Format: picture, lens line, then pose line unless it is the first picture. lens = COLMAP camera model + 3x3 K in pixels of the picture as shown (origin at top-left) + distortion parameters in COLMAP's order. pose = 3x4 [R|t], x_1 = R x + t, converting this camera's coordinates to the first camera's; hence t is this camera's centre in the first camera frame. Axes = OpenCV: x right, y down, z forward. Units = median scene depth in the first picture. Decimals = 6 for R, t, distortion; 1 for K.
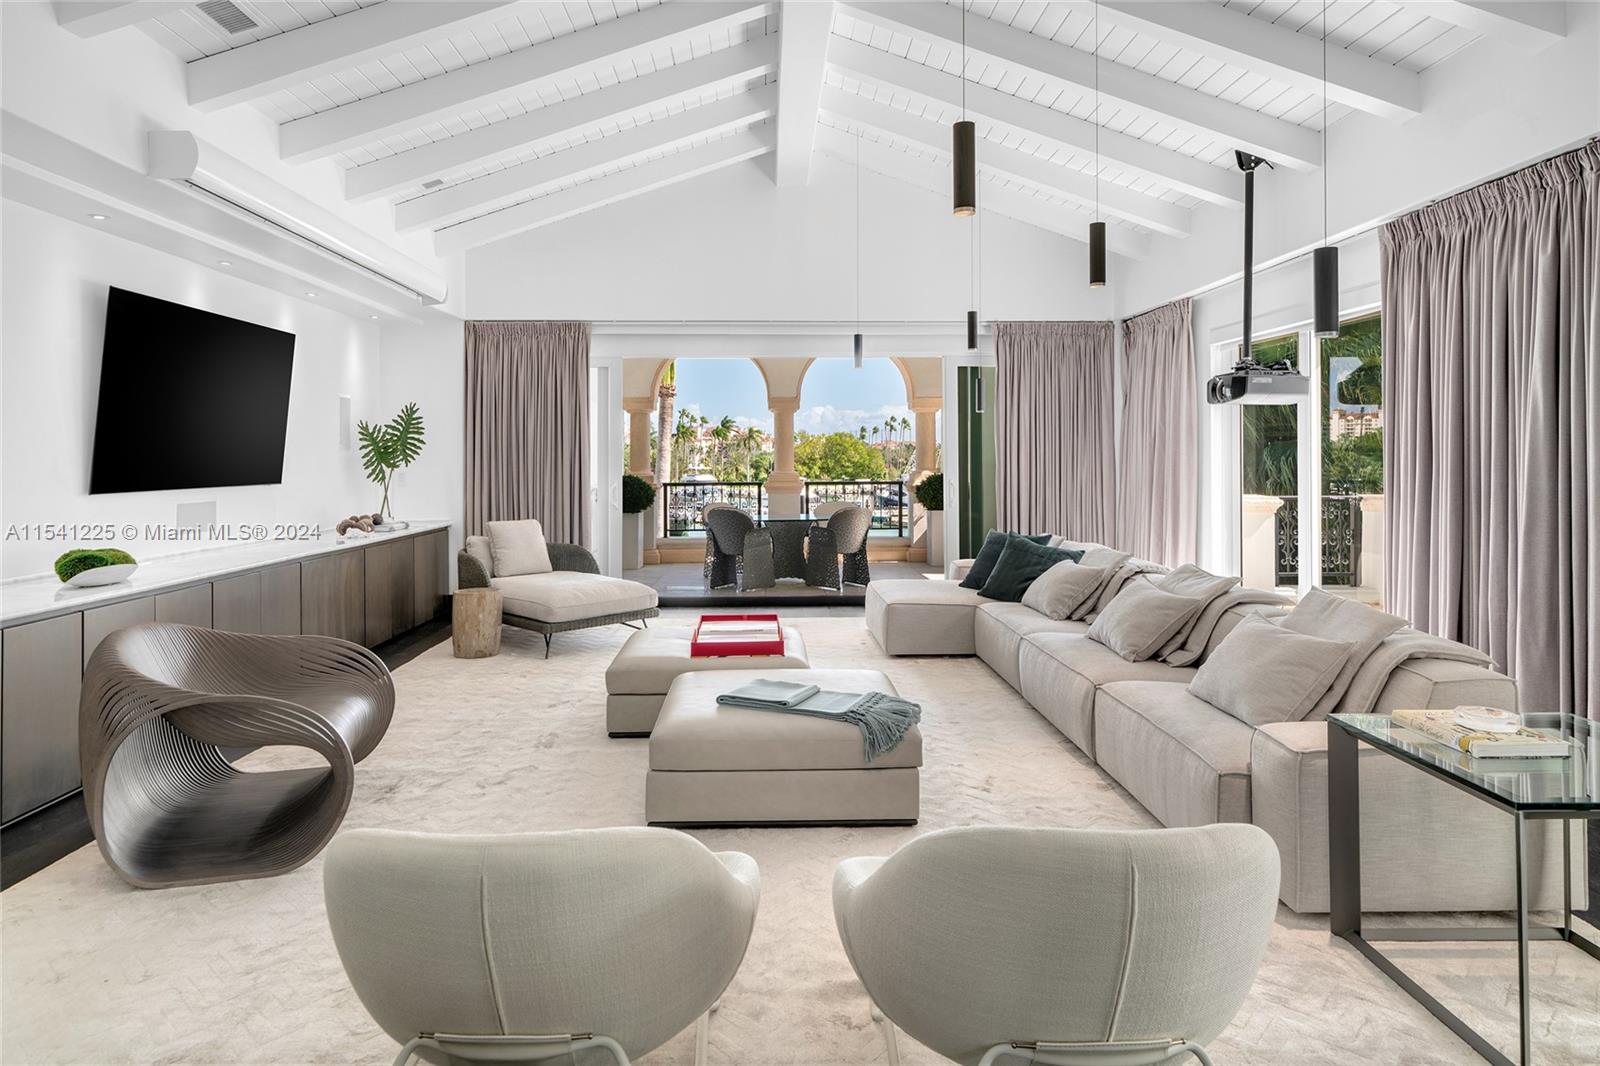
lens RADIAL K [[928.9, 0, 790.3], [0, 928.9, 460.6], [0, 0, 1]] dist [0.002841, -0.000055]
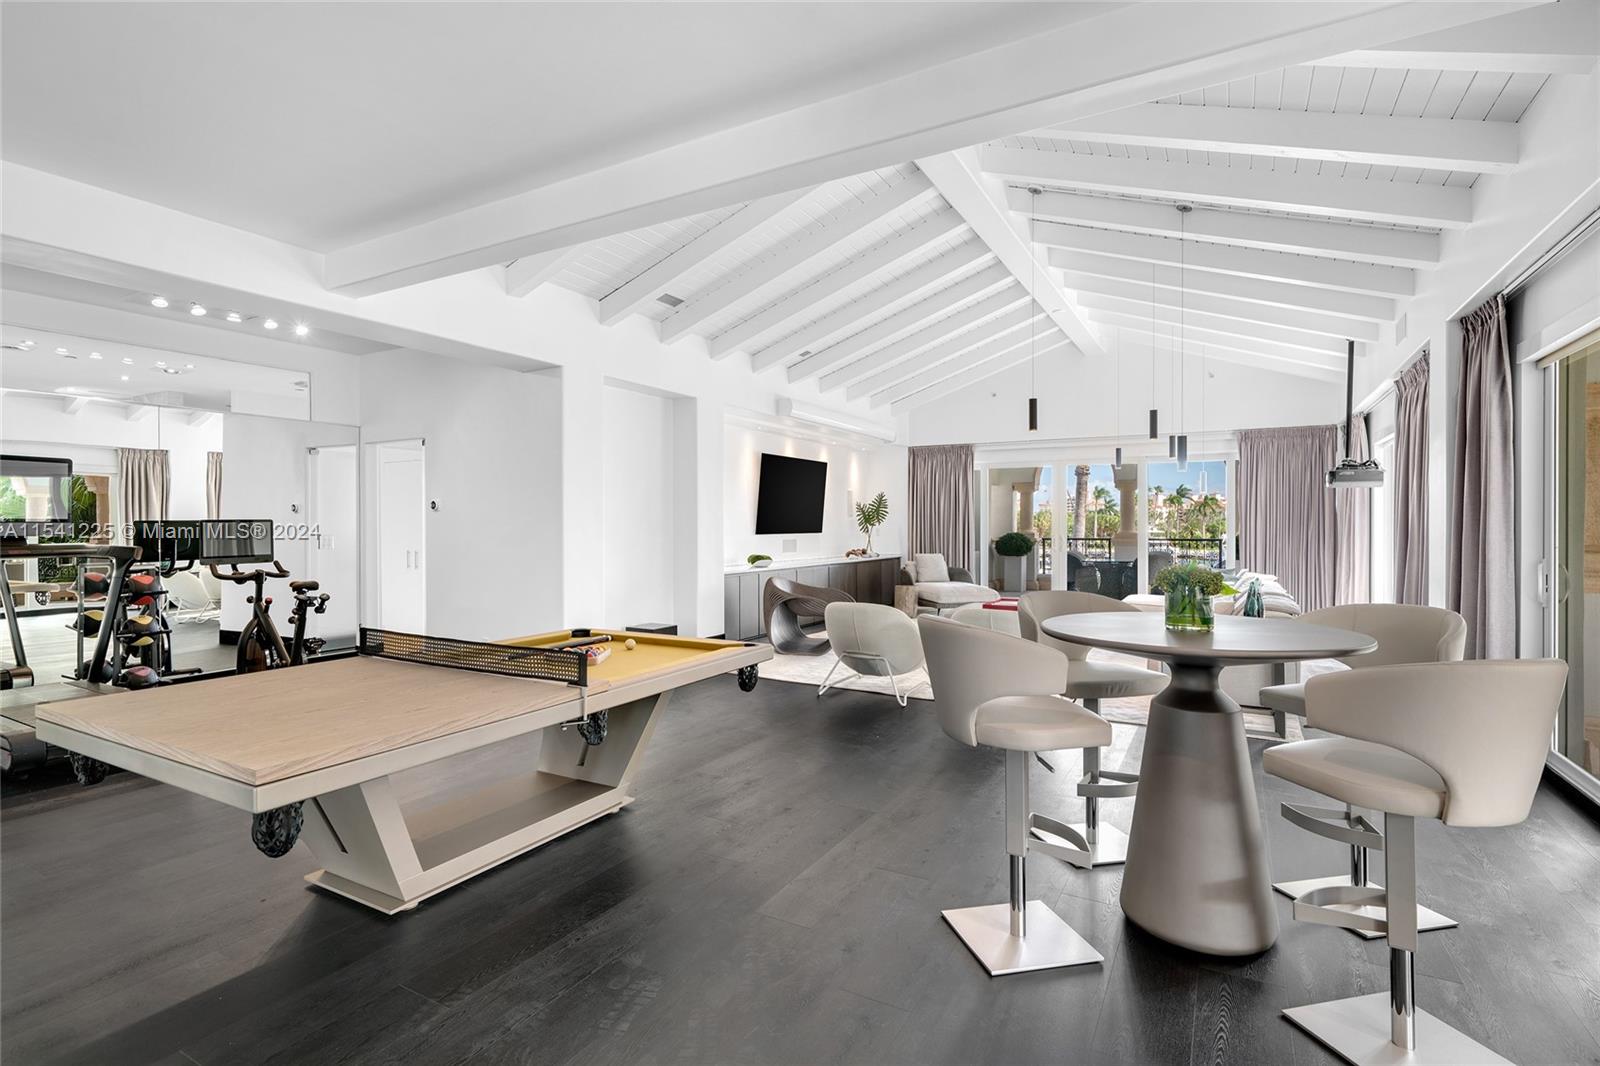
lens RADIAL K [[766.0, 0, 794.3], [0, 766.0, 519.0], [0, 0, 1]] dist [0.000676, 0.000161]
pose [[0.855775, -0.001356, -0.517347, 0.300760], [-0.002700, 0.999971, -0.007087, 0.006228], [0.517342, 0.007462, 0.855746, -0.525055]]
